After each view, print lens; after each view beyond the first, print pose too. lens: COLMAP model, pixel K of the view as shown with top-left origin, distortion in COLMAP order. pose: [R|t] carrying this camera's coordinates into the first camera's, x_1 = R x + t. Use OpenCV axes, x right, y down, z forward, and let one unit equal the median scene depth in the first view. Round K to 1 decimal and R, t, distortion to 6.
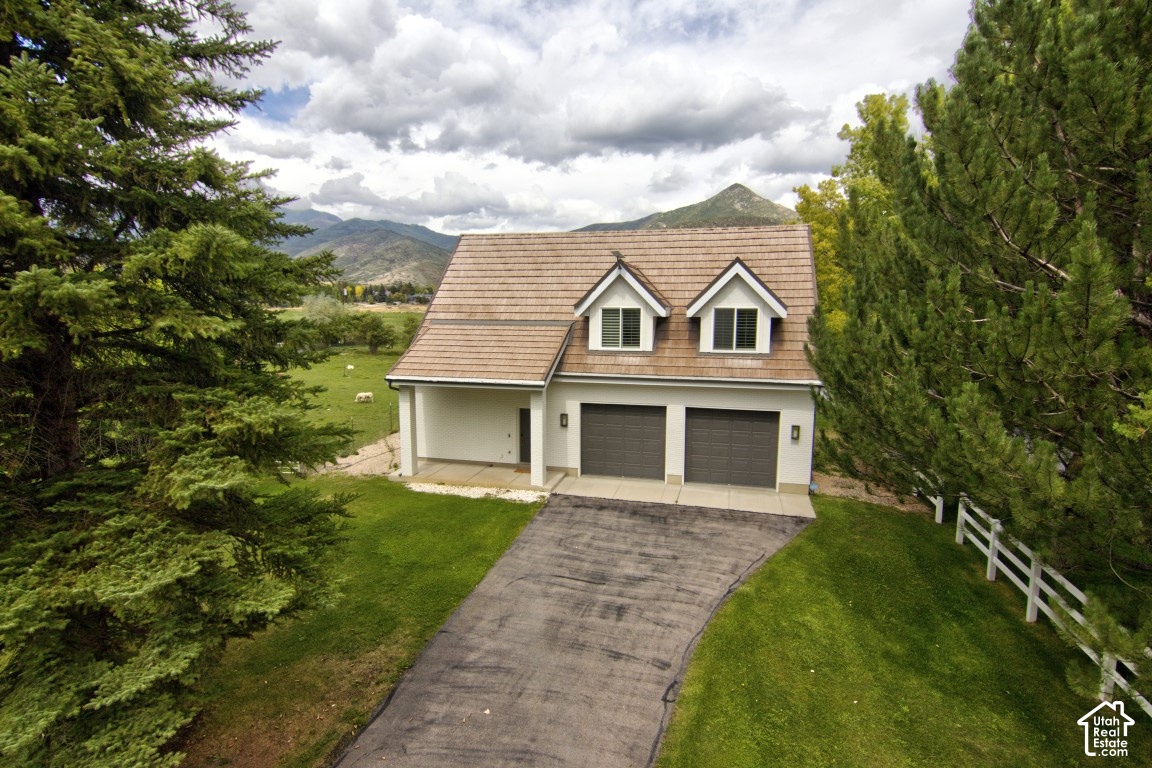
lens RADIAL K [[585.9, 0, 576.0], [0, 585.9, 384.0], [0, 0, 1]] dist [0.005139, -0.000155]
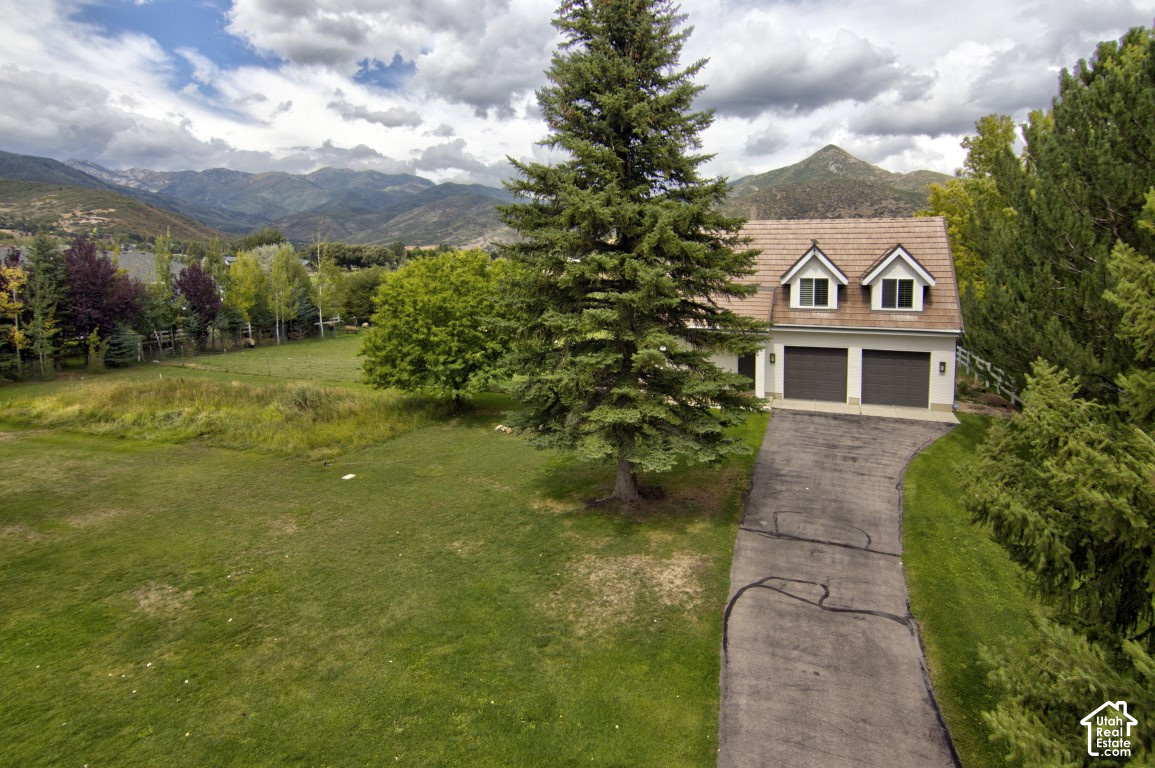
lens RADIAL K [[508.5, 0, 716.4], [0, 508.5, 313.1], [0, 0, 1]] dist [-0.003338, -0.000112]
pose [[0.999696, 0.007739, -0.023421, -0.134585], [-0.009057, 0.998350, -0.056707, 0.026316], [0.022943, 0.056902, 0.998116, -0.227854]]
